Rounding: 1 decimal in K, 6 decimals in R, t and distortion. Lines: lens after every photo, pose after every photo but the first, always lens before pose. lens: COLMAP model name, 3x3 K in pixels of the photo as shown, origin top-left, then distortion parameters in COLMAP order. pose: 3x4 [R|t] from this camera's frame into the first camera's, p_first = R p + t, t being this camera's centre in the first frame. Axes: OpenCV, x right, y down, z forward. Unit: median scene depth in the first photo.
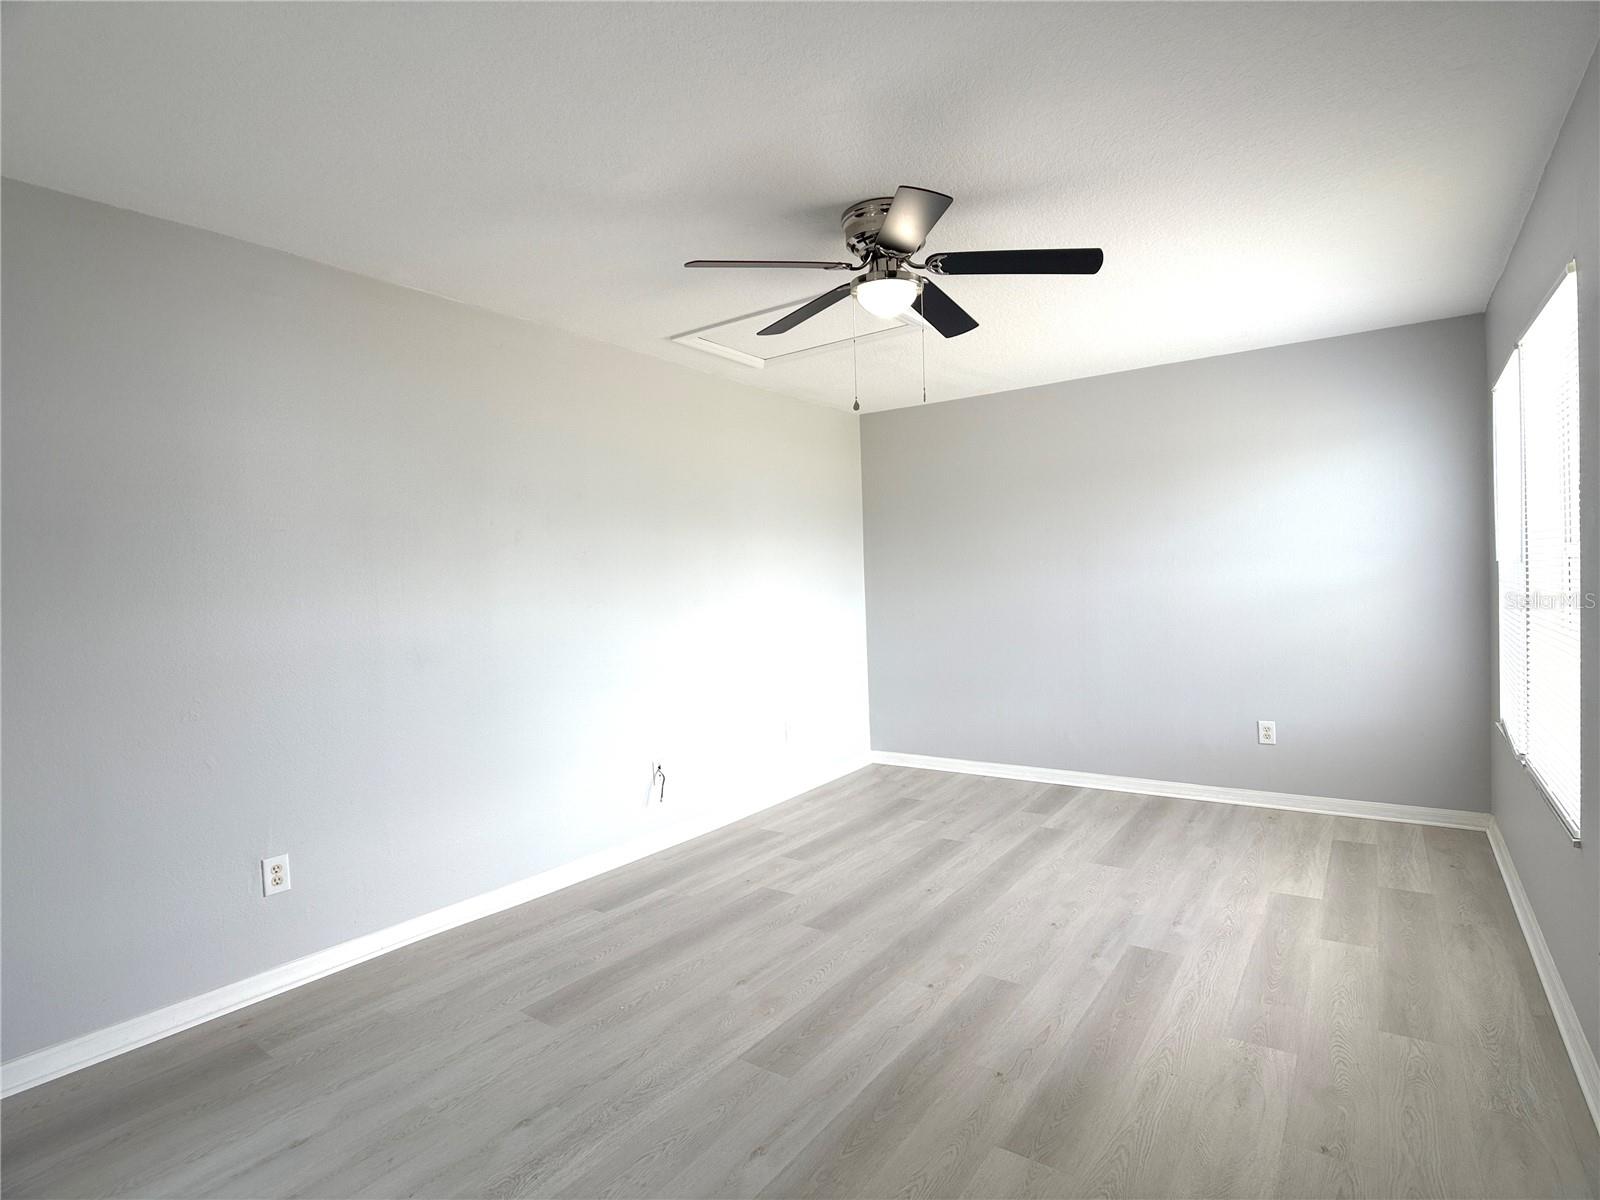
lens RADIAL K [[810.7, 0, 805.6], [0, 810.7, 594.4], [0, 0, 1]] dist [-0.002204, -0.001103]
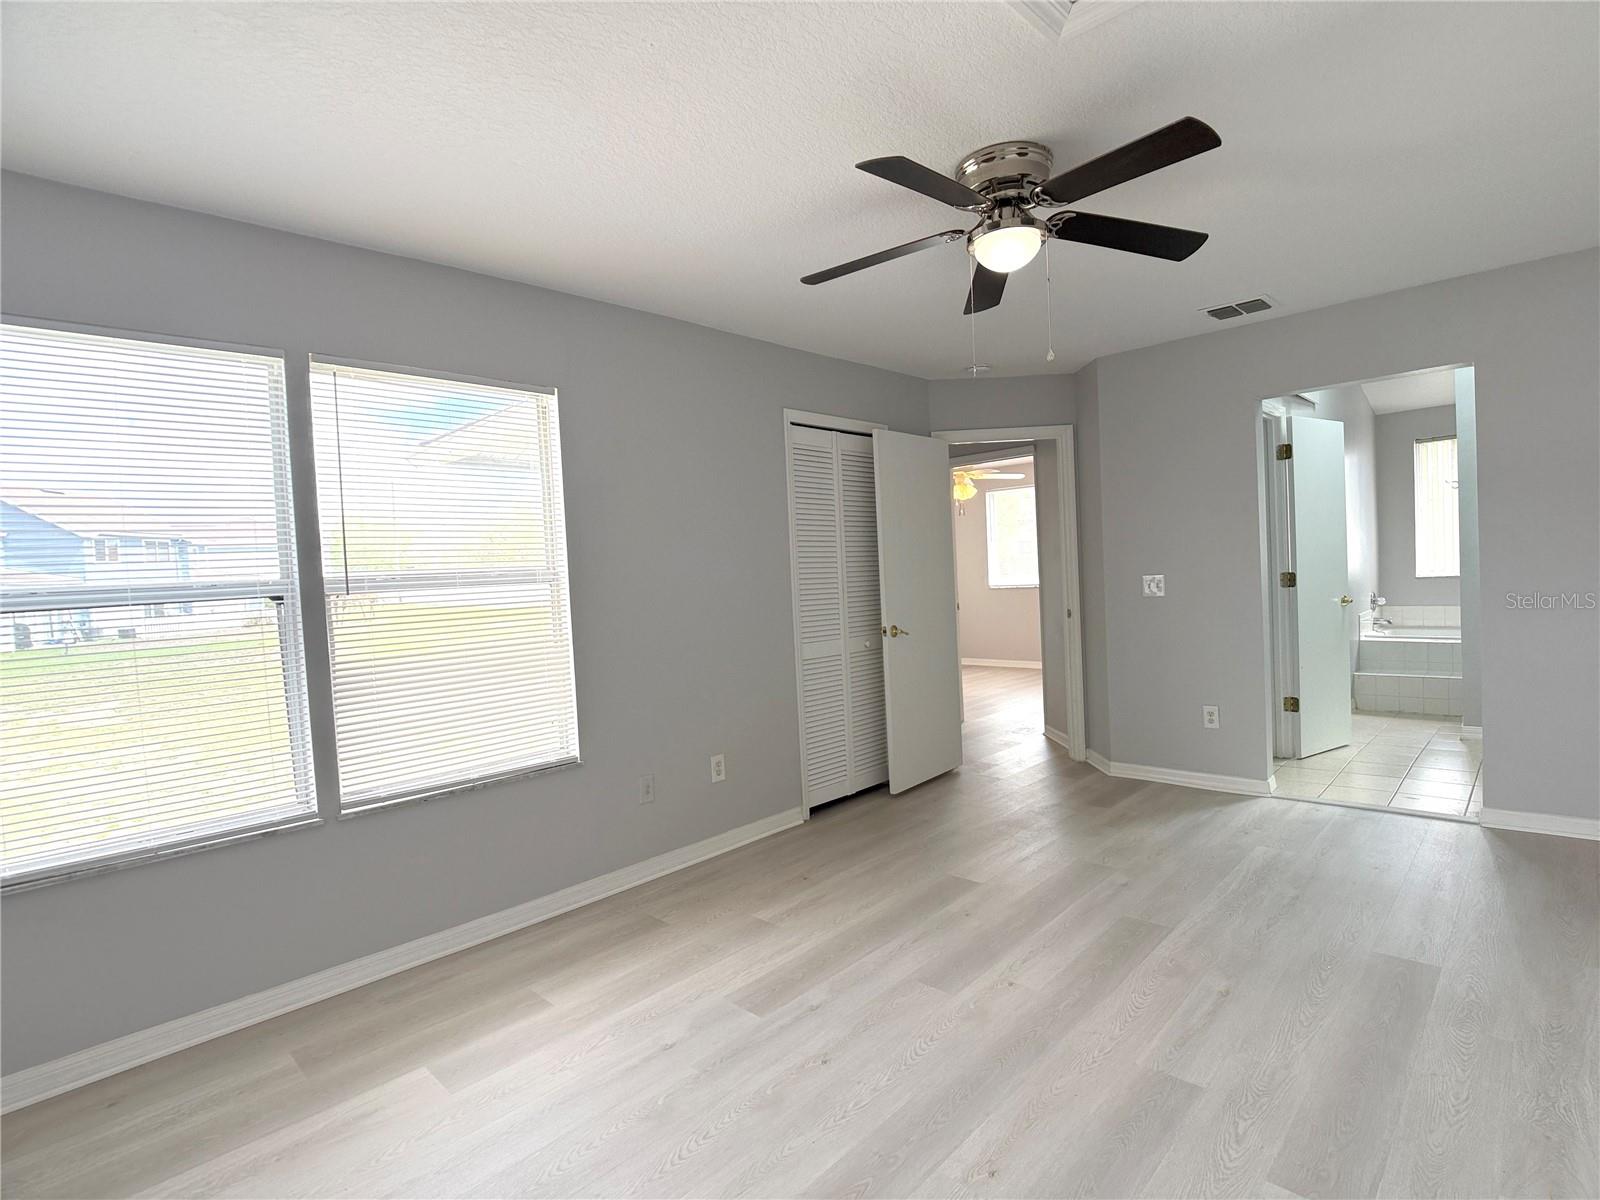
lens RADIAL K [[810.7, 0, 805.6], [0, 810.7, 594.4], [0, 0, 1]] dist [-0.002204, -0.001103]
pose [[-0.985968, 0.071952, 0.150629, 0.205729], [0.080549, 0.995406, 0.051762, -0.044870], [-0.146213, 0.063169, -0.987234, 1.863383]]
